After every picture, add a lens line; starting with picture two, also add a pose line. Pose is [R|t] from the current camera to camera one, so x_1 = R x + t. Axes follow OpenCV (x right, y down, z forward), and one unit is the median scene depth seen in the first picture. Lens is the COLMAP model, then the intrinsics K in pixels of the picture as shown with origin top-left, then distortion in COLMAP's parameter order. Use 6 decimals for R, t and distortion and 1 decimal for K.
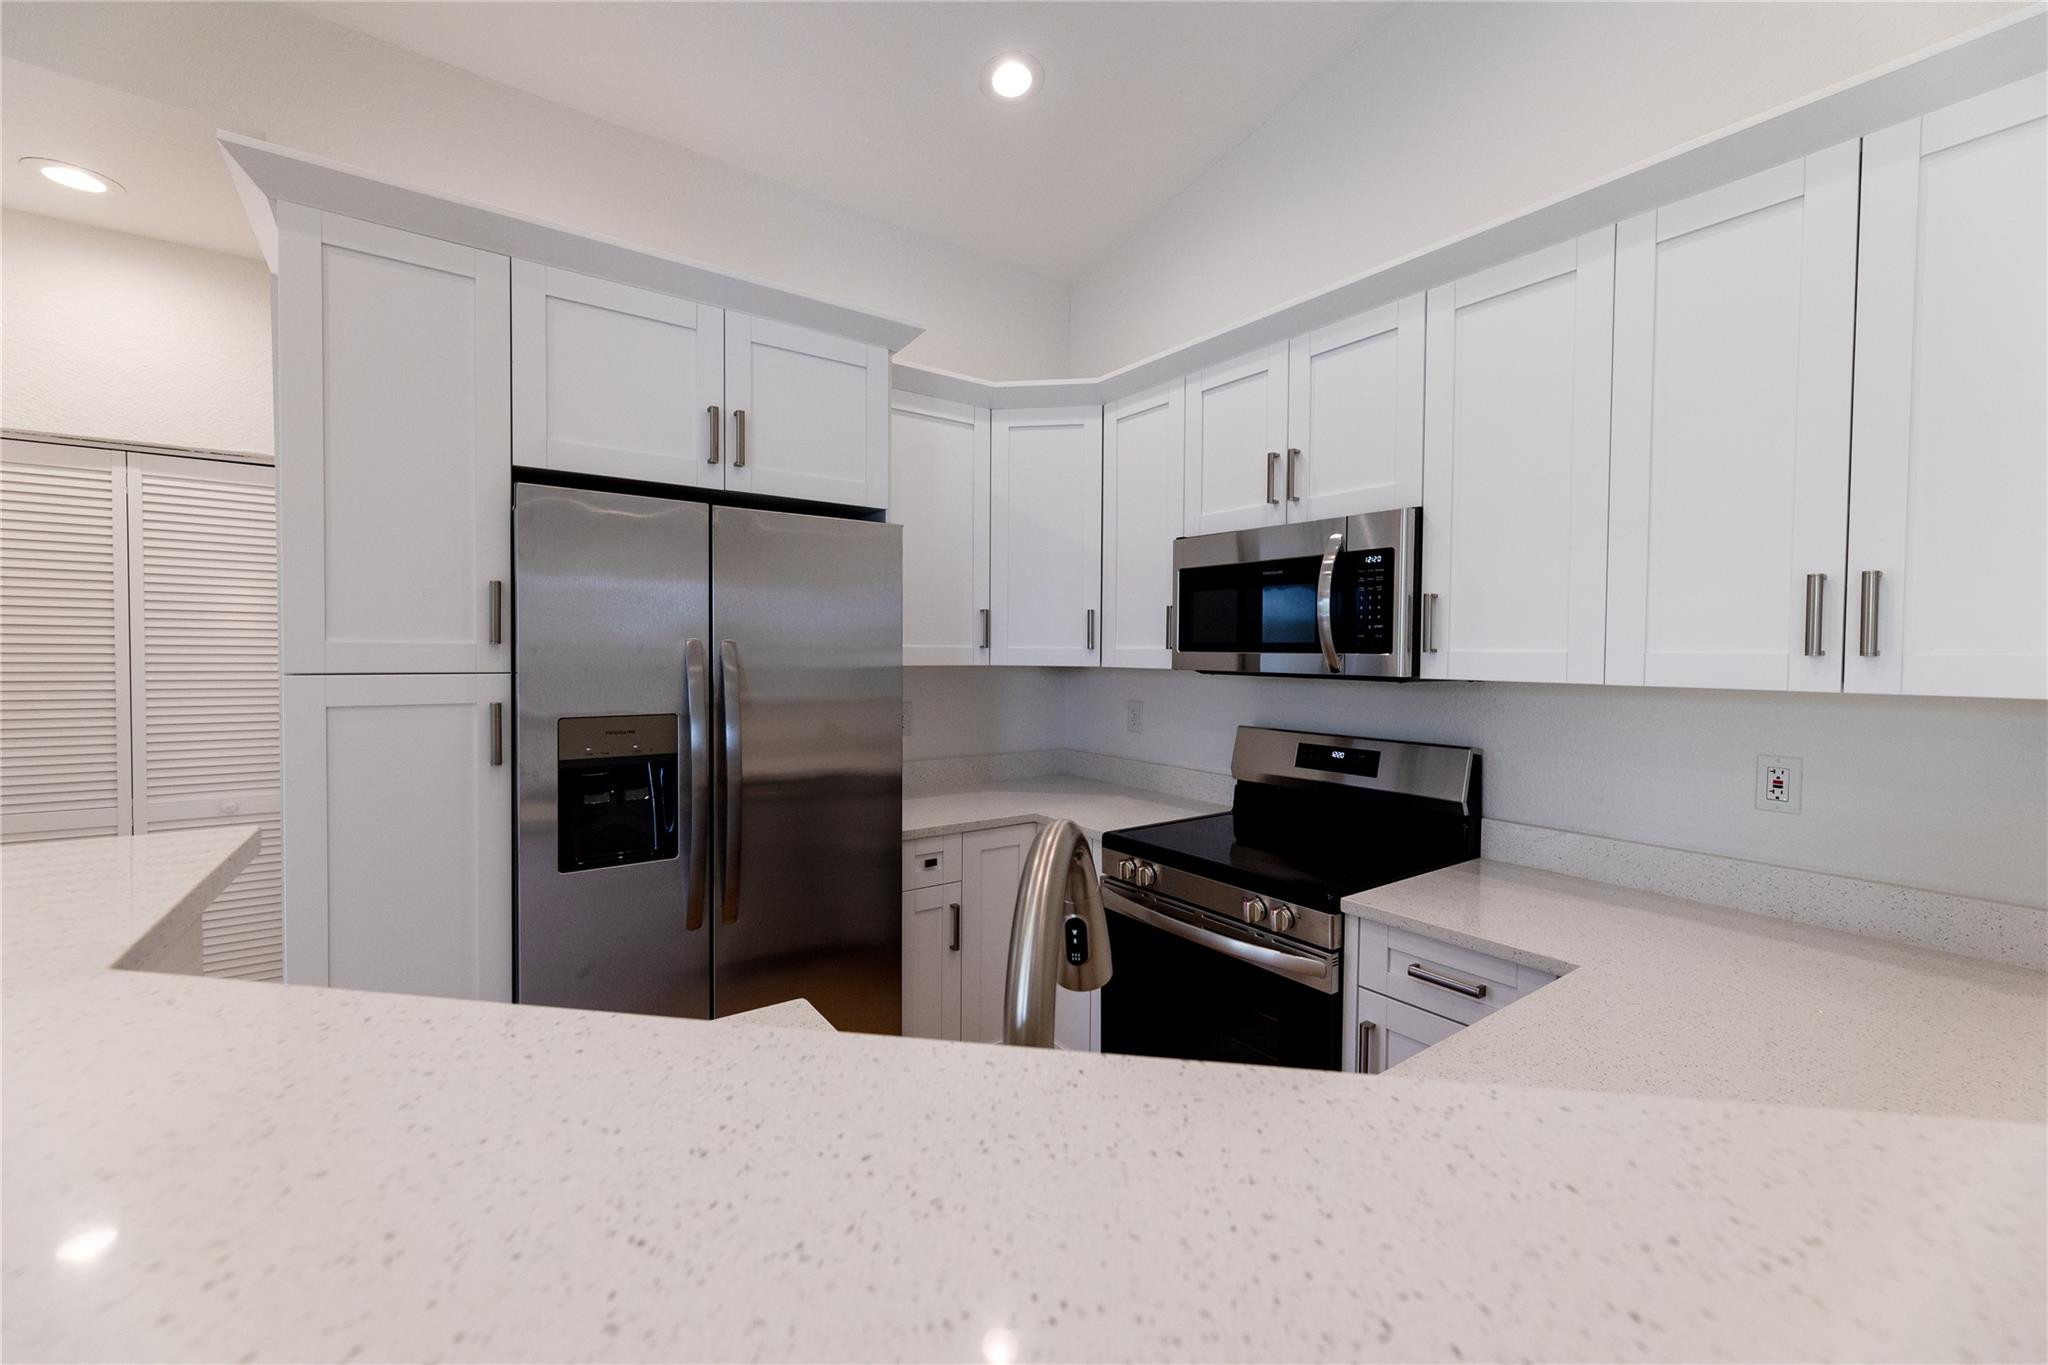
lens RADIAL K [[836.8, 0, 1033.0], [0, 836.8, 664.7], [0, 0, 1]] dist [-0.000100, -0.000763]
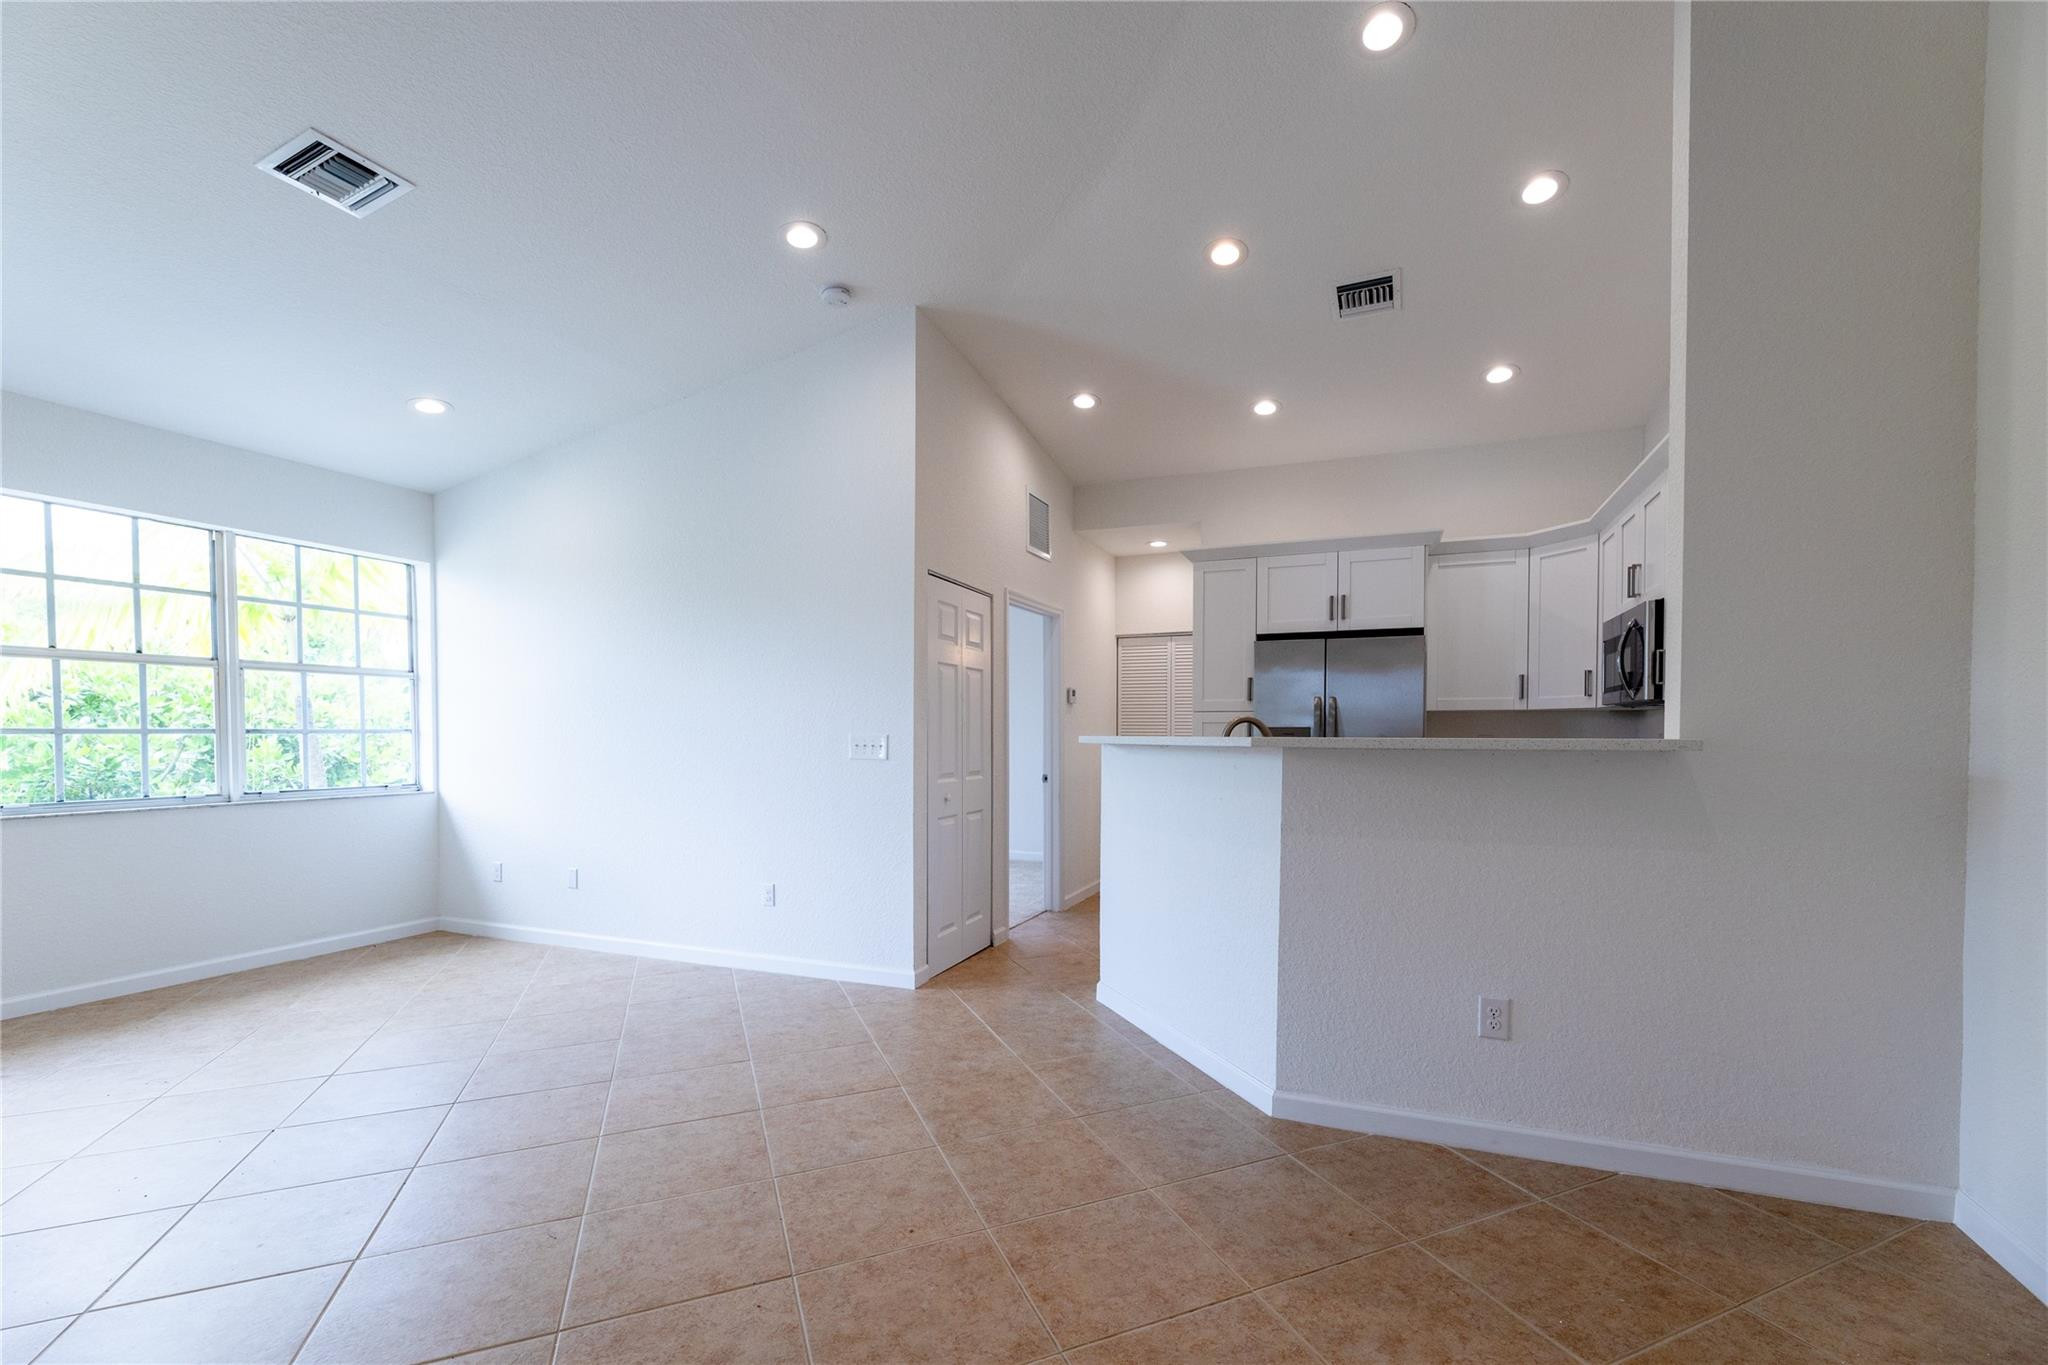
lens RADIAL K [[844.5, 0, 1036.6], [0, 844.5, 749.5], [0, 0, 1]] dist [0.002993, 0.000293]
pose [[0.521893, 0.008768, -0.852966, 1.078600], [-0.012928, 0.999914, 0.002368, 0.110634], [0.852913, 0.009791, 0.521961, -0.828878]]
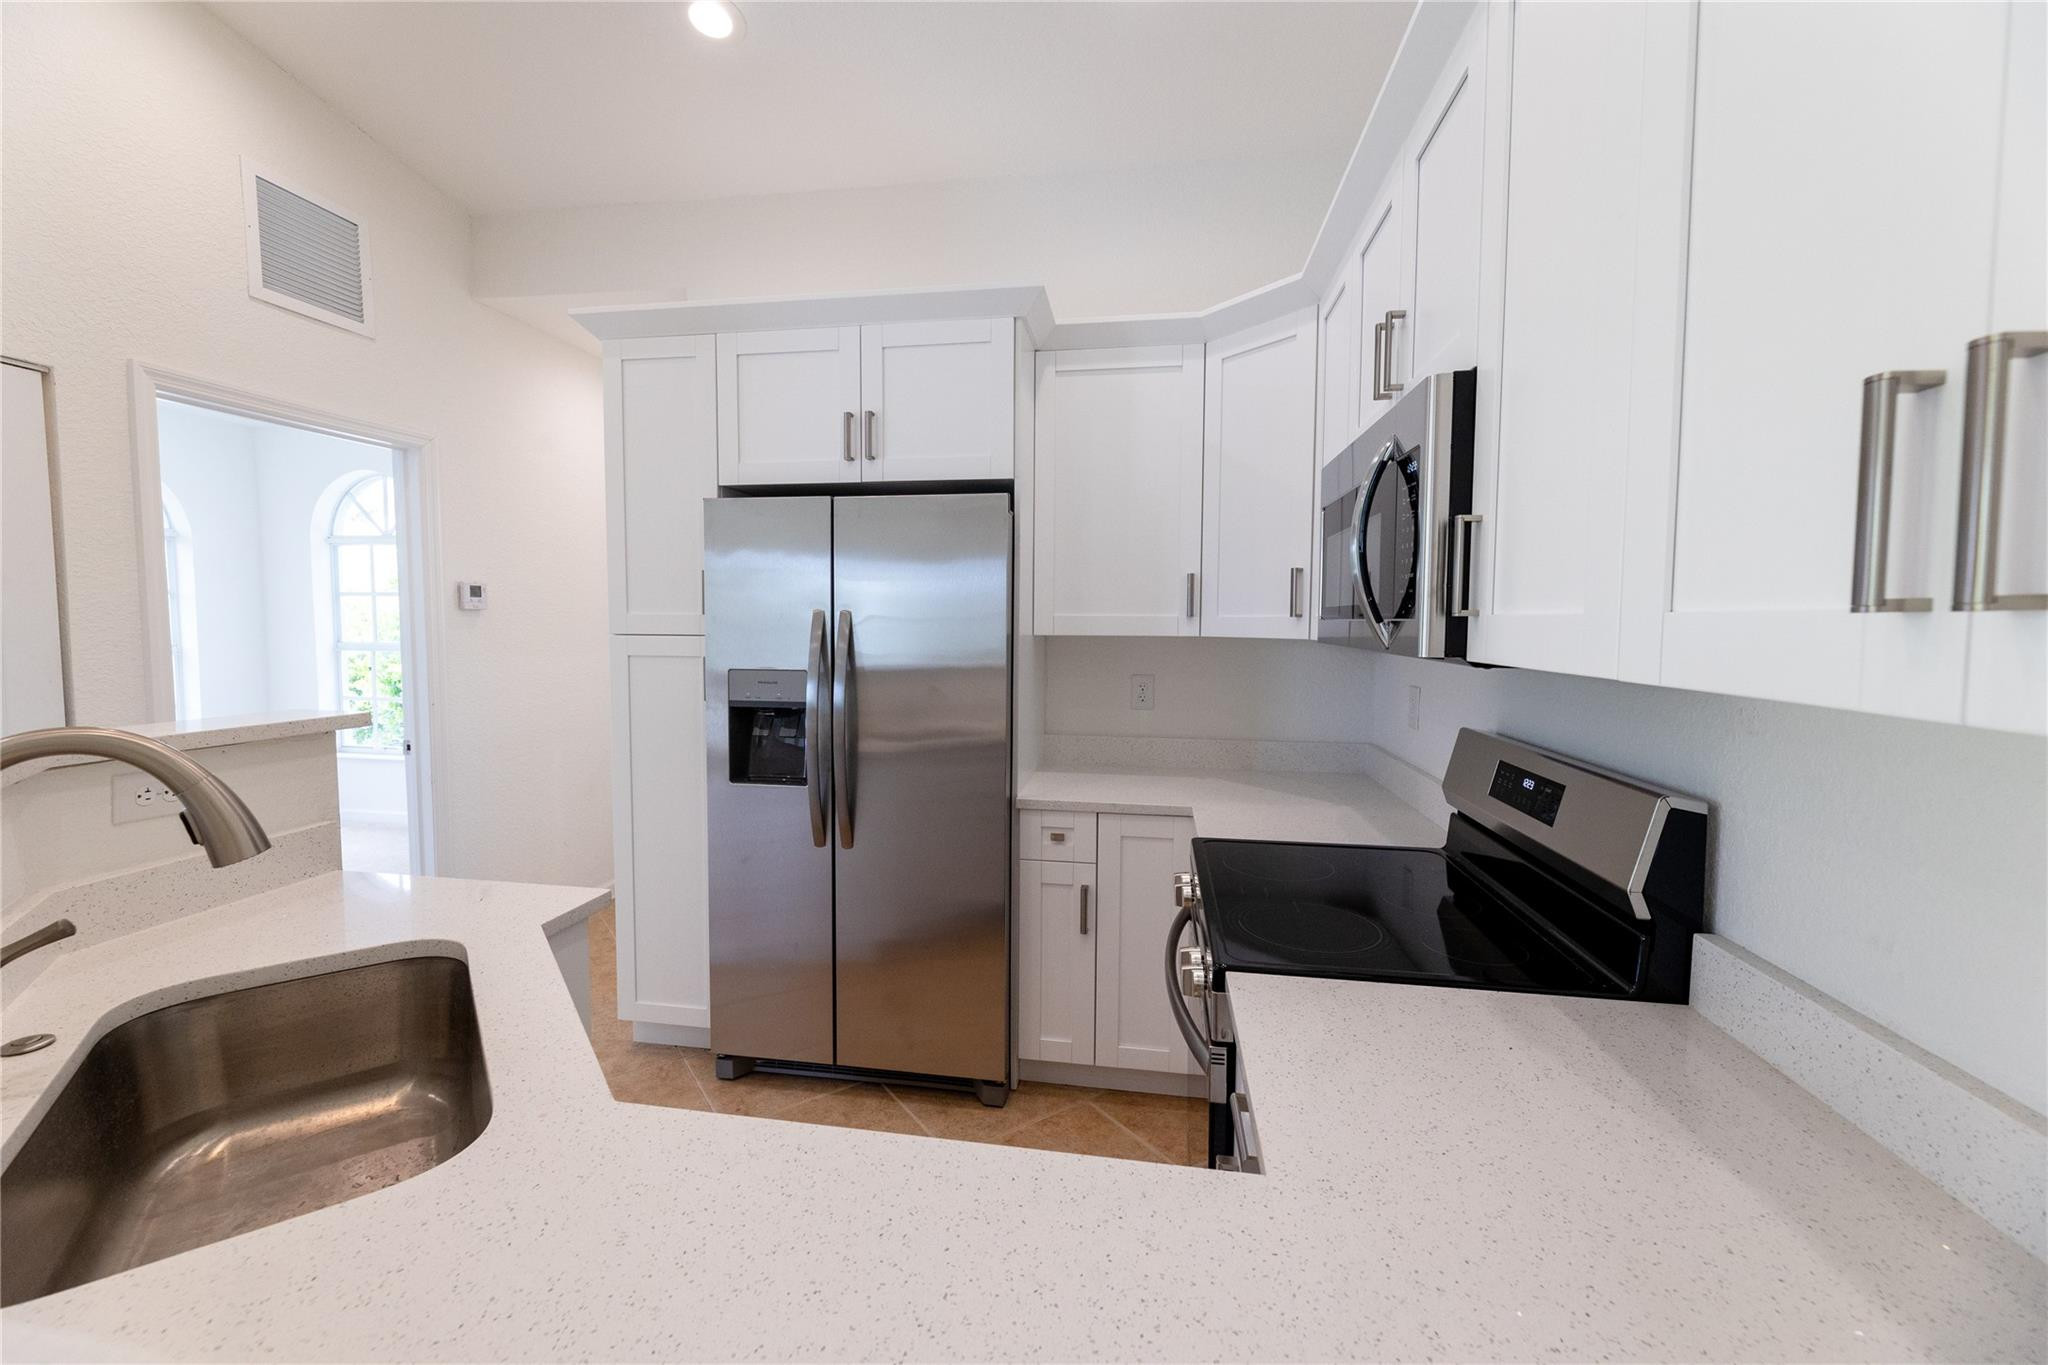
lens RADIAL K [[836.1, 0, 993.1], [0, 836.1, 658.3], [0, 0, 1]] dist [0.001272, 0.000091]
pose [[0.690170, 0.028519, -0.723085, 0.562571], [-0.011384, 0.999527, 0.028557, 0.001887], [0.723557, -0.011478, 0.690169, 0.297771]]
